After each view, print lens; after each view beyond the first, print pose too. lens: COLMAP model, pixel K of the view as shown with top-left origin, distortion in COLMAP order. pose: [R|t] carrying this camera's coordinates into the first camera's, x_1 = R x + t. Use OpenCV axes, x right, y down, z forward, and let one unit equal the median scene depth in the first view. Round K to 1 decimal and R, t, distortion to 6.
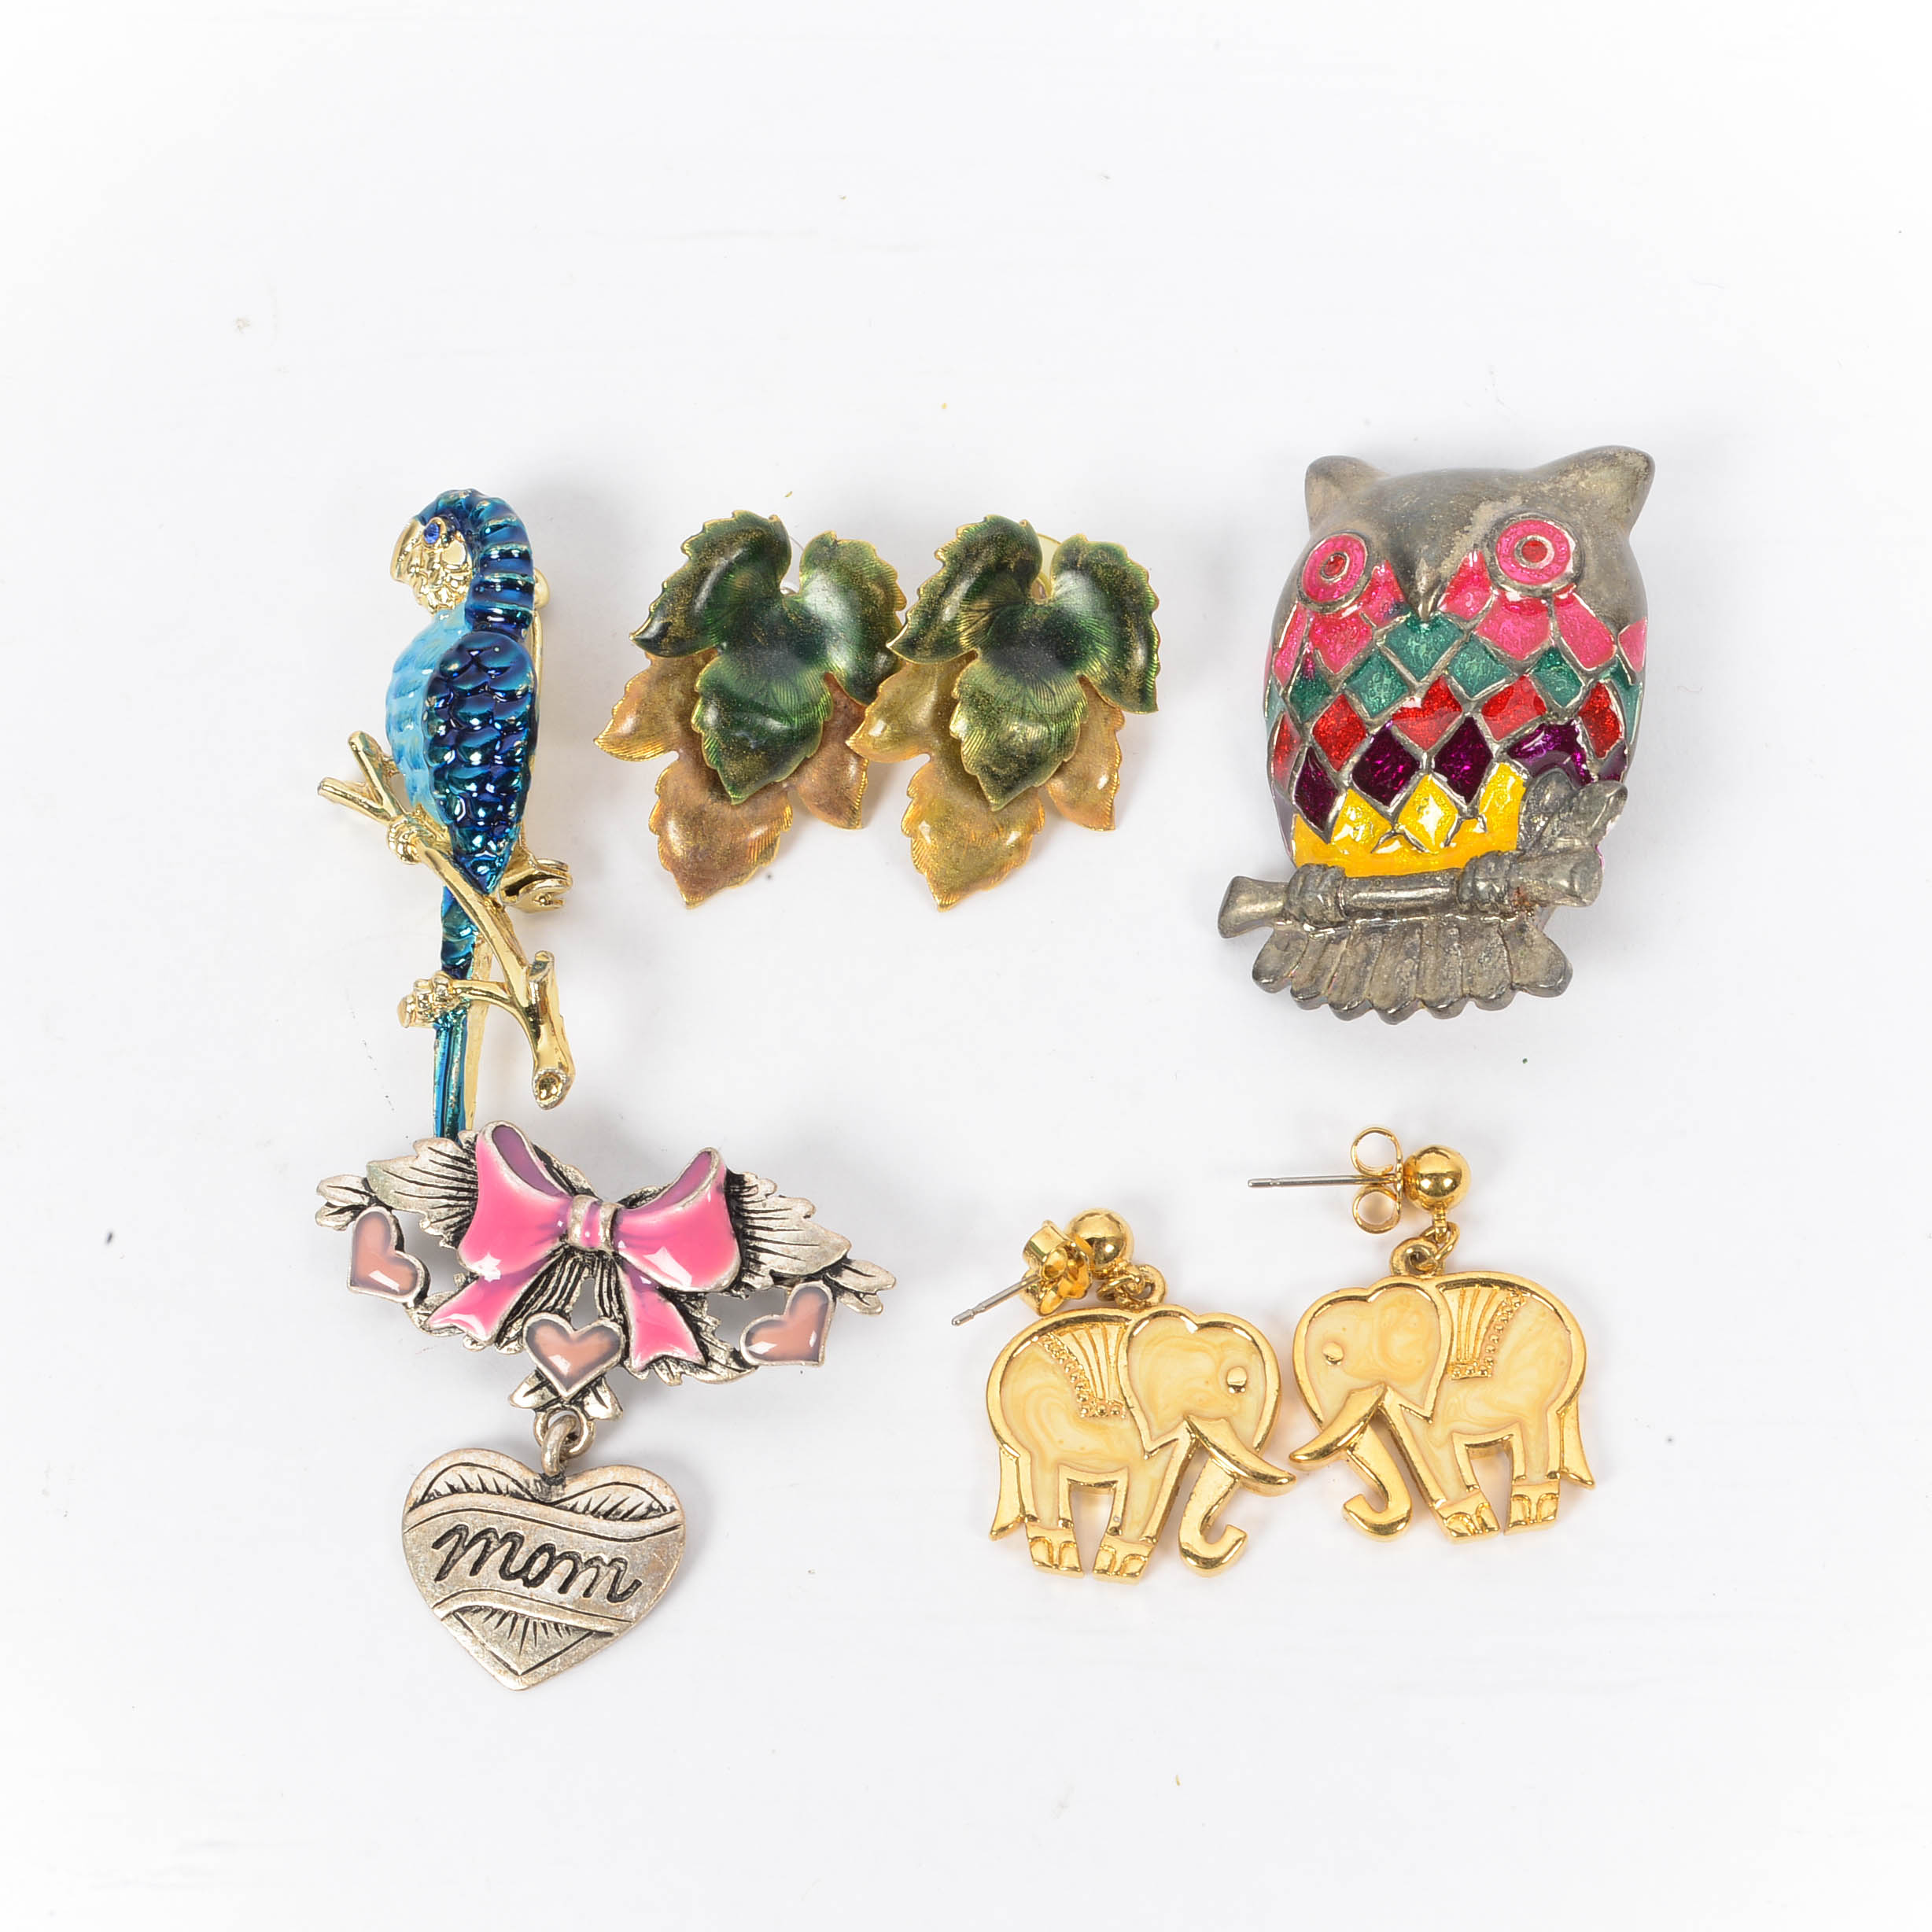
lens RADIAL K [[4055.8, 0, 968.1], [0, 4055.8, 968.1], [0, 0, 1]] dist [0.004639, 0.000000]
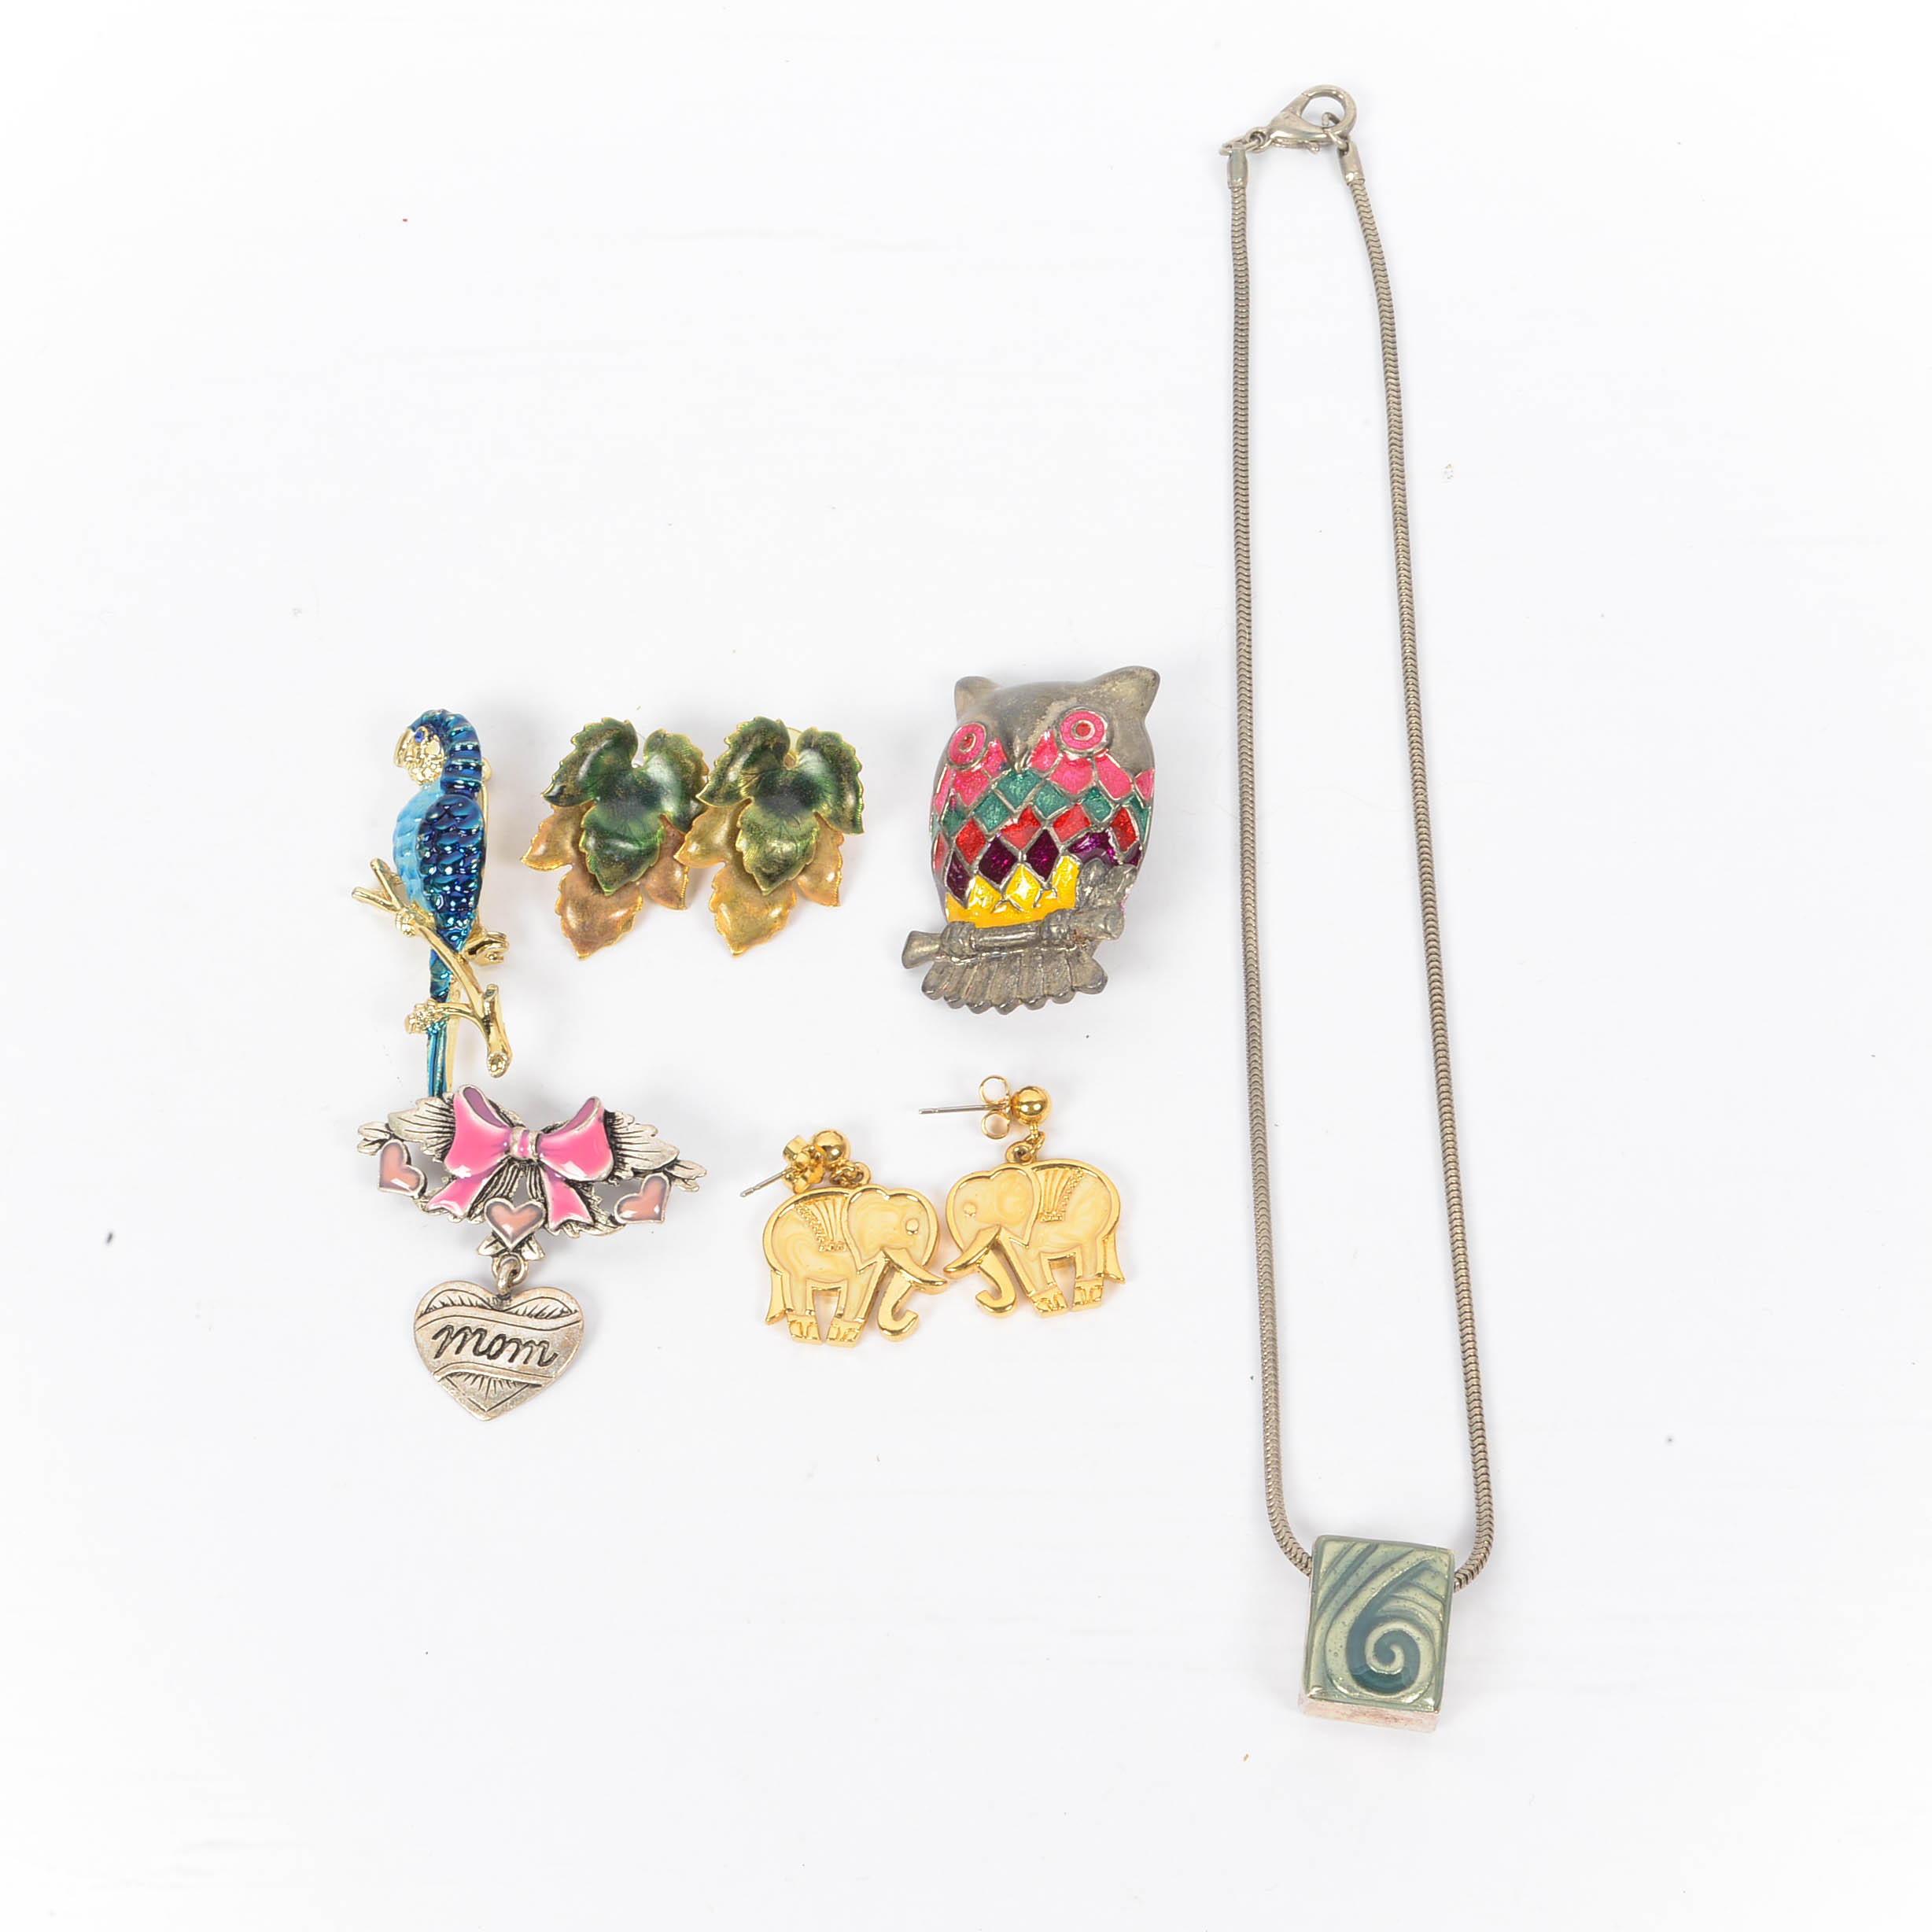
lens RADIAL K [[4055.8, 0, 964.6], [0, 4055.8, 964.3], [0, 0, 1]] dist [0.004639, 0.000000]
pose [[0.999595, -0.025297, 0.013054, 0.067274], [0.026024, 0.997923, -0.058929, 0.090817], [-0.011536, 0.059245, 0.998177, -0.660746]]
